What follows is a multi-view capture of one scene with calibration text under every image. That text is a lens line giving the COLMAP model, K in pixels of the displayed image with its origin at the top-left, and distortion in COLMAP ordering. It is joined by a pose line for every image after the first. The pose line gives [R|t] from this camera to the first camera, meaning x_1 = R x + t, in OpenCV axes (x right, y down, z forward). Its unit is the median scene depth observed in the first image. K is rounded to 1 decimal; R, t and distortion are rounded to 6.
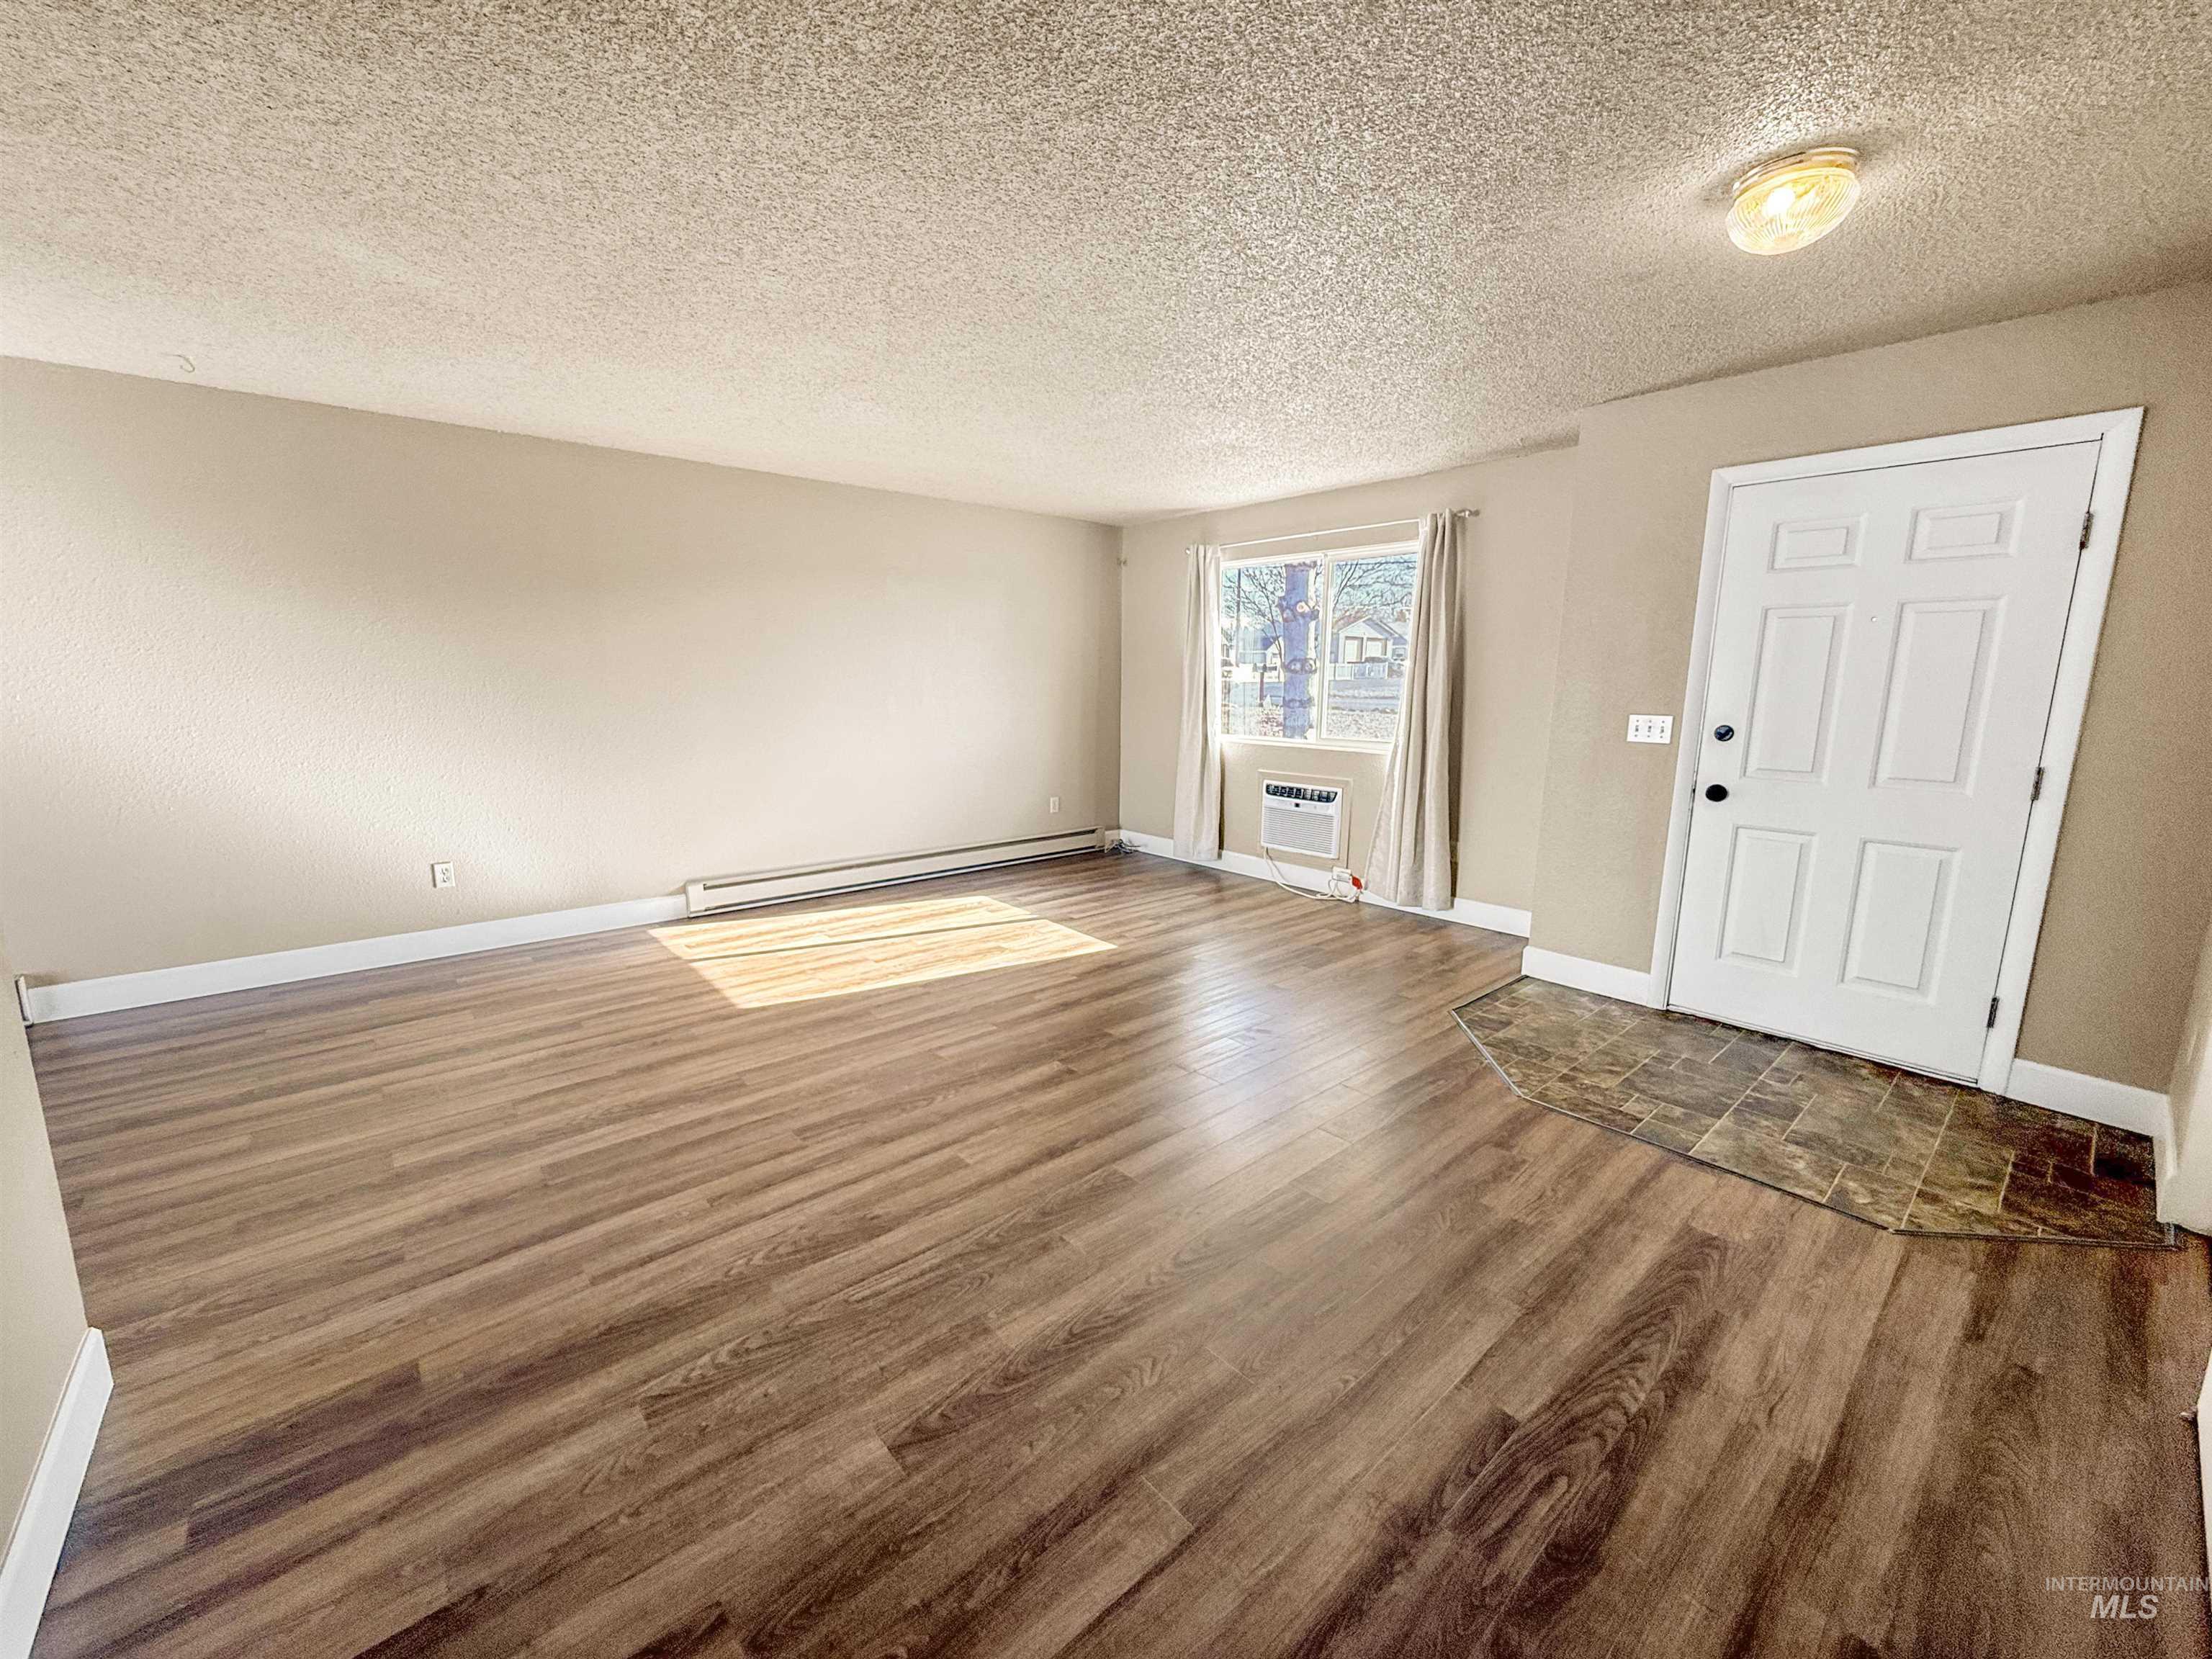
lens RADIAL K [[877.0, 0, 1080.9], [0, 877.0, 833.2], [0, 0, 1]] dist [-0.000441, -0.000300]
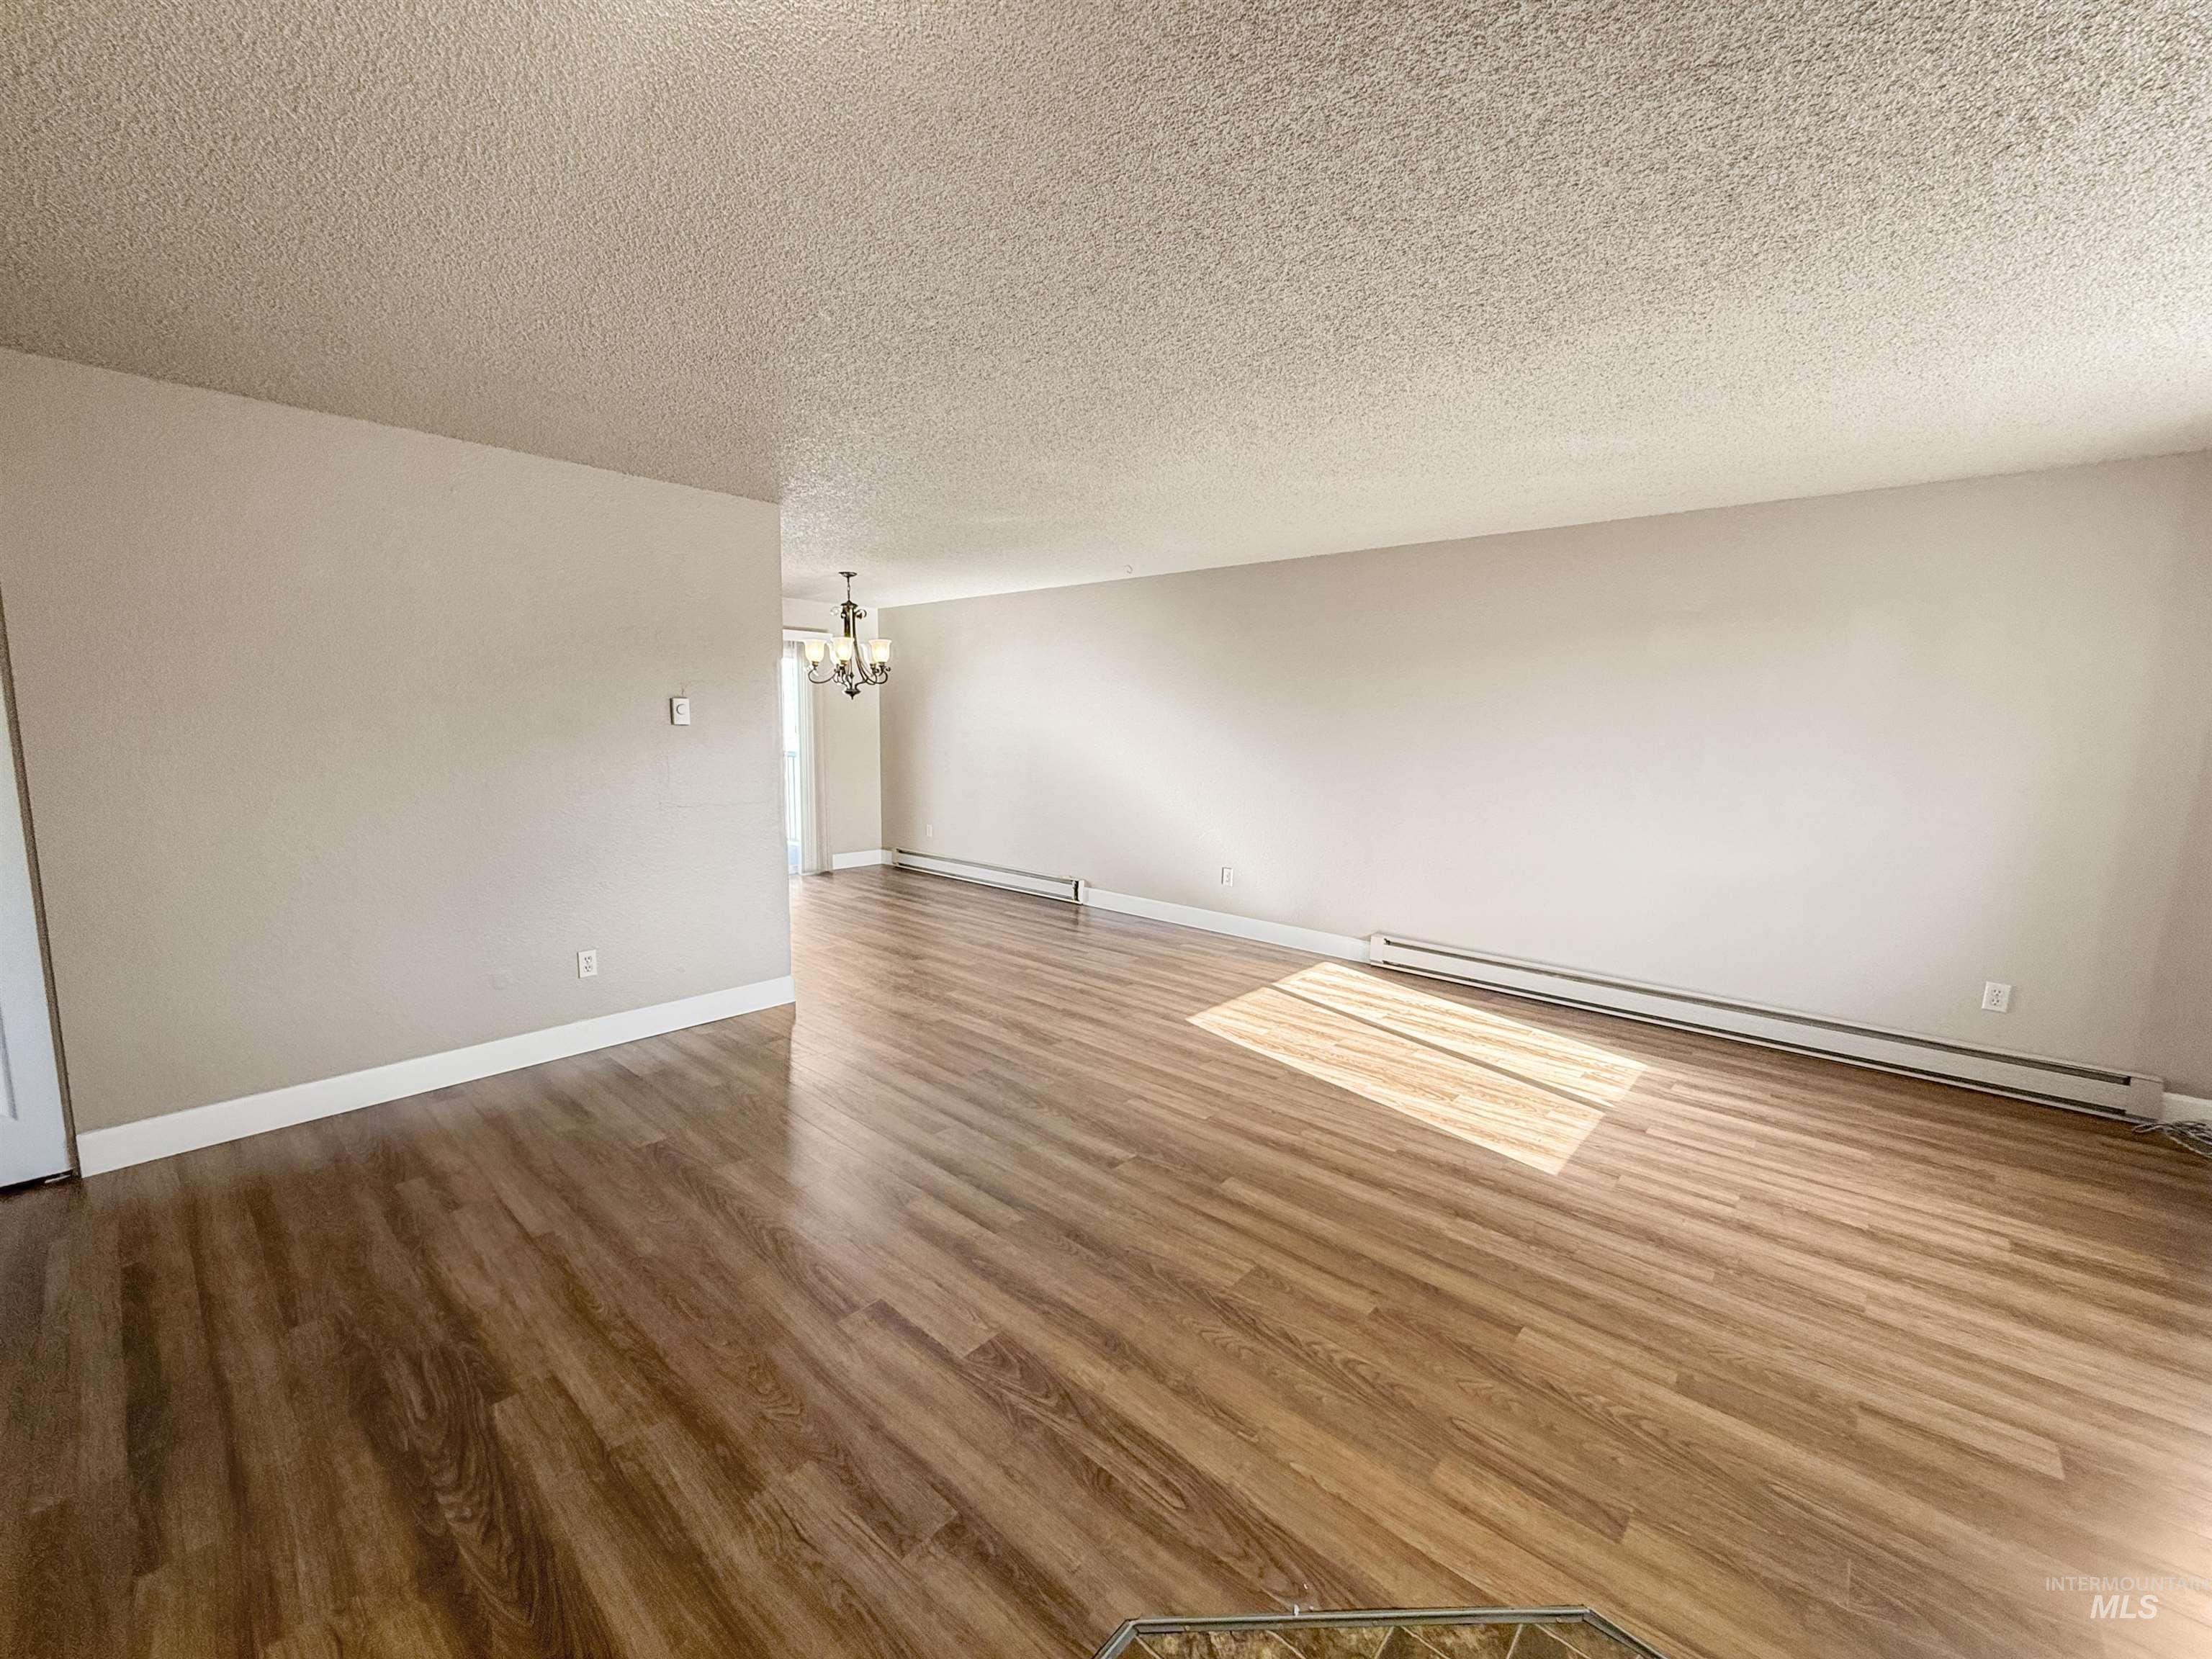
lens RADIAL K [[872.1, 0, 1106.0], [0, 872.1, 829.5], [0, 0, 1]] dist [0.001347, 0.000400]
pose [[0.146063, 0.121647, -0.981768, 0.829306], [-0.190332, 0.977326, 0.092780, -0.160232], [0.970793, 0.173310, 0.165905, 0.736132]]
